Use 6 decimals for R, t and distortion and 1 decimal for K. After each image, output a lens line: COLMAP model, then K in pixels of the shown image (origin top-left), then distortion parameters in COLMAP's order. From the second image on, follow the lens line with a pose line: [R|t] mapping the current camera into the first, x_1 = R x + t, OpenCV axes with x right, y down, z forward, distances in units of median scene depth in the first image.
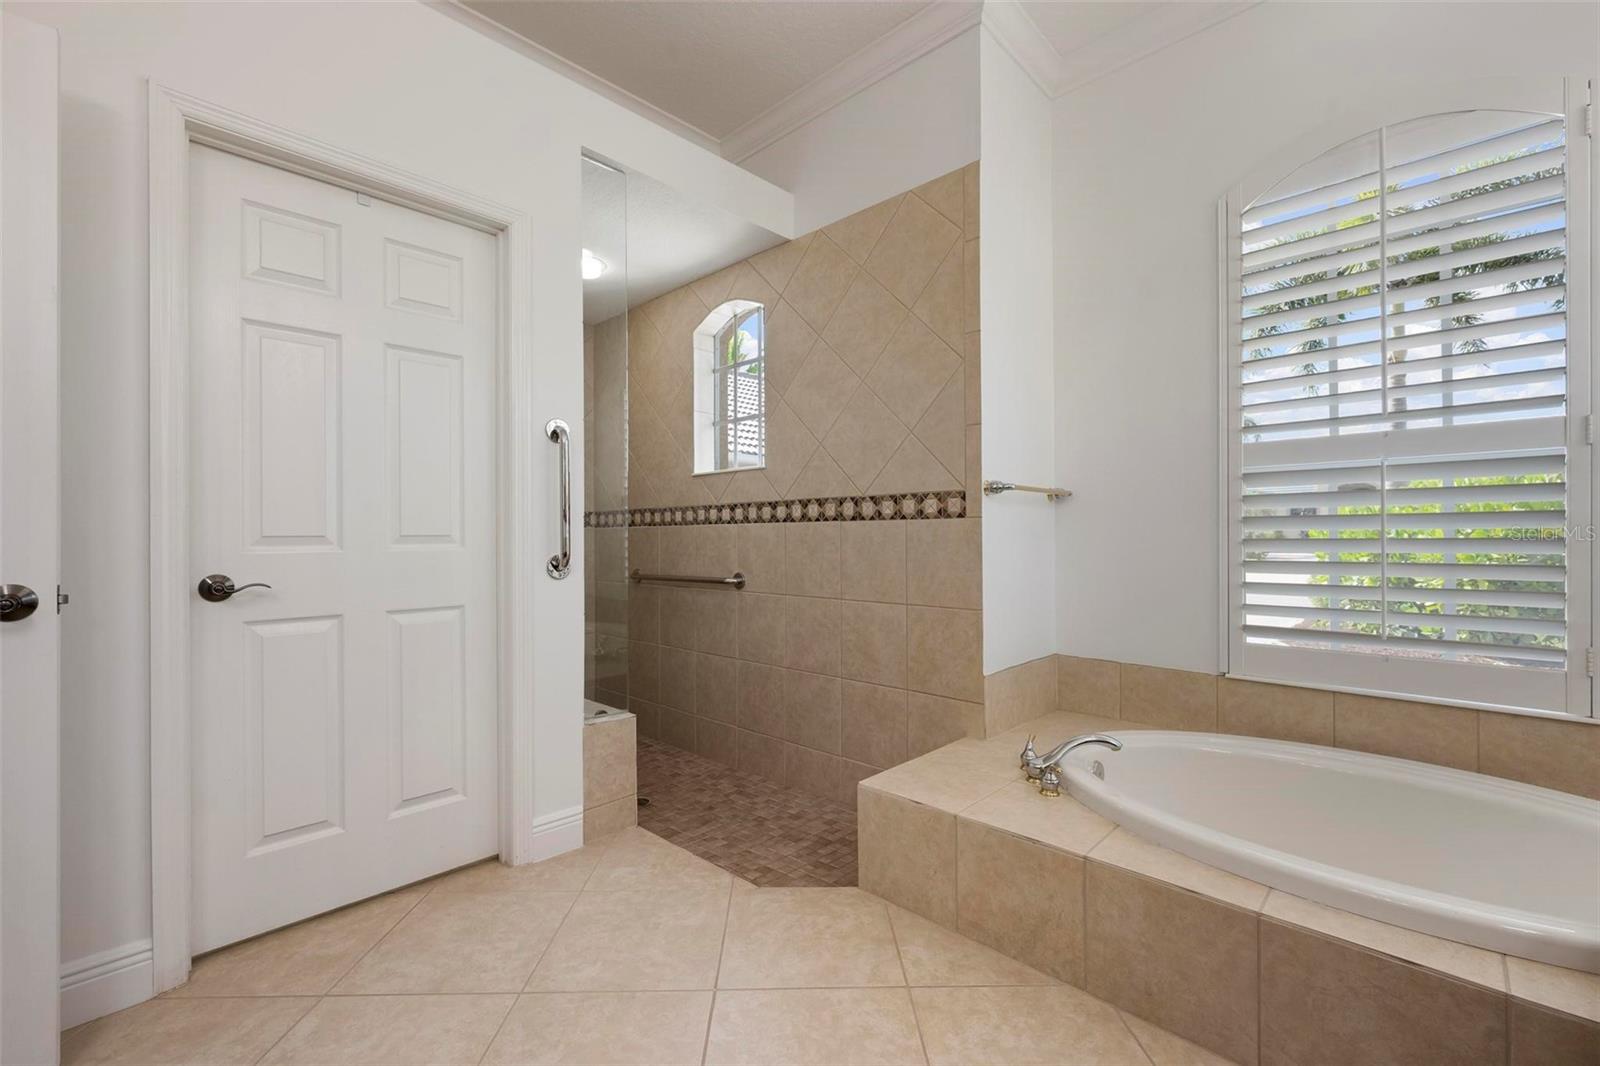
lens RADIAL K [[677.0, 0, 804.5], [0, 677.0, 532.7], [0, 0, 1]] dist [-0.001825, -0.000438]
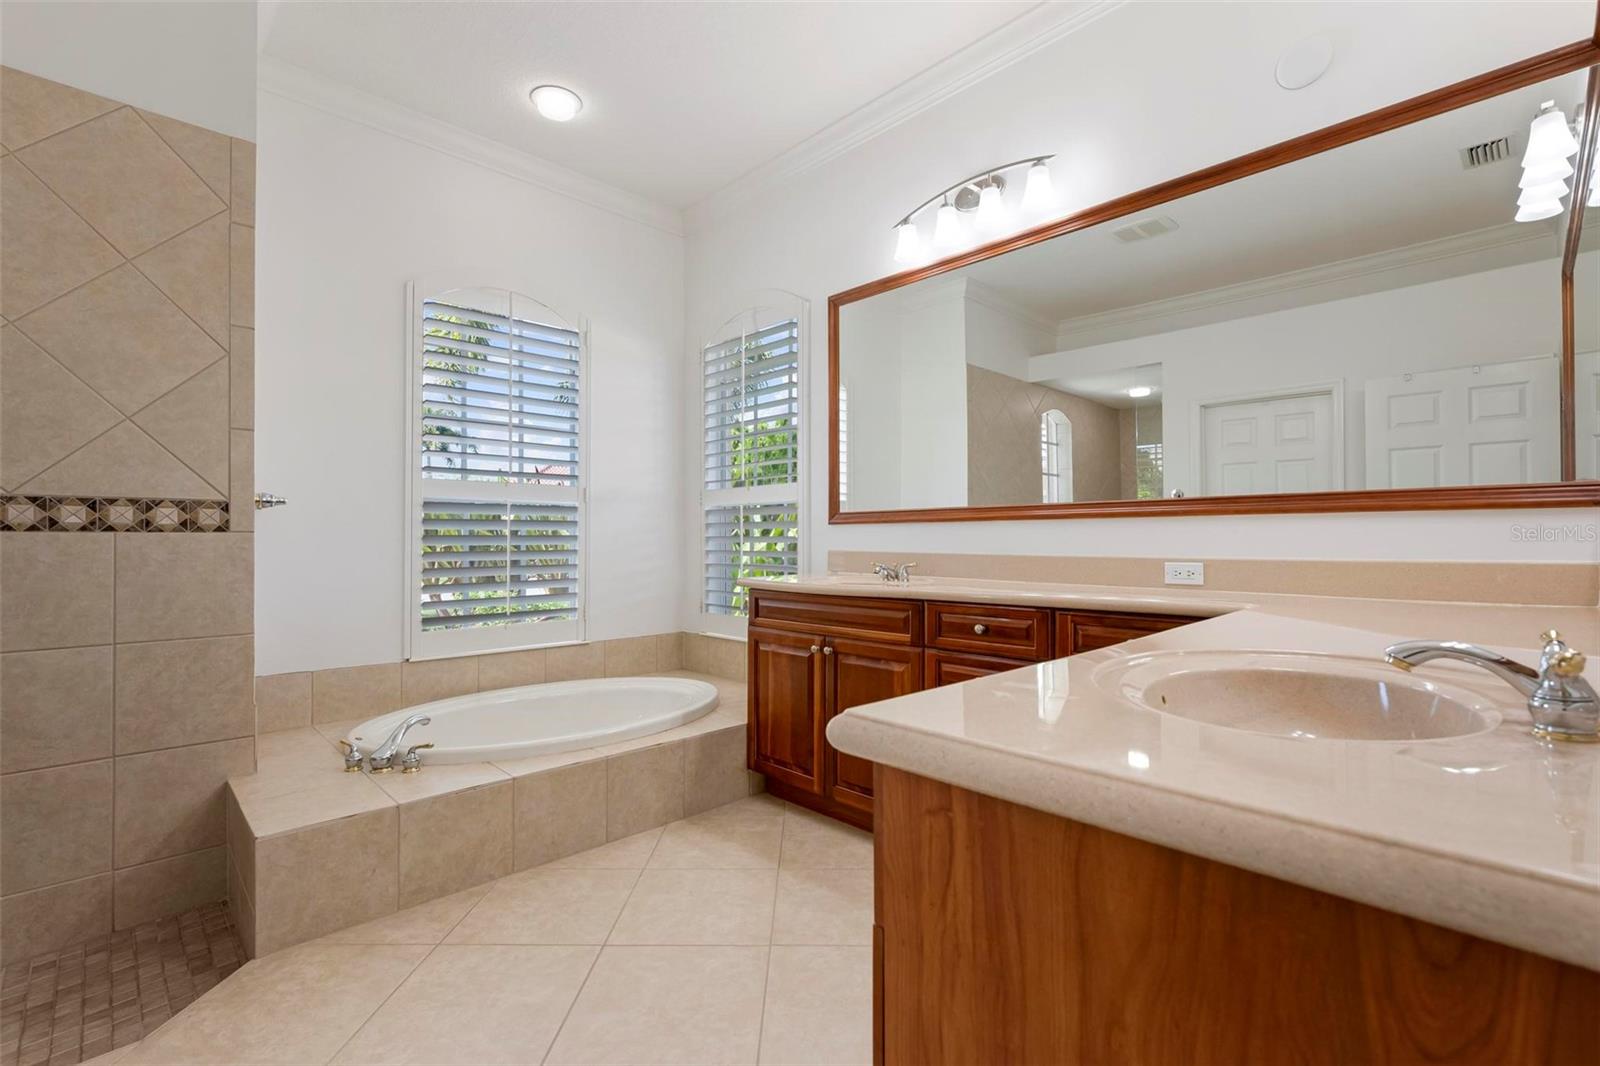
lens RADIAL K [[708.9, 0, 818.9], [0, 708.9, 538.8], [0, 0, 1]] dist [0.000870, 0.000073]
pose [[0.010999, 0.007406, 0.999912, -0.674905], [-0.001533, 0.999972, -0.007390, -0.007539], [-0.999938, -0.001451, 0.011010, 0.217779]]
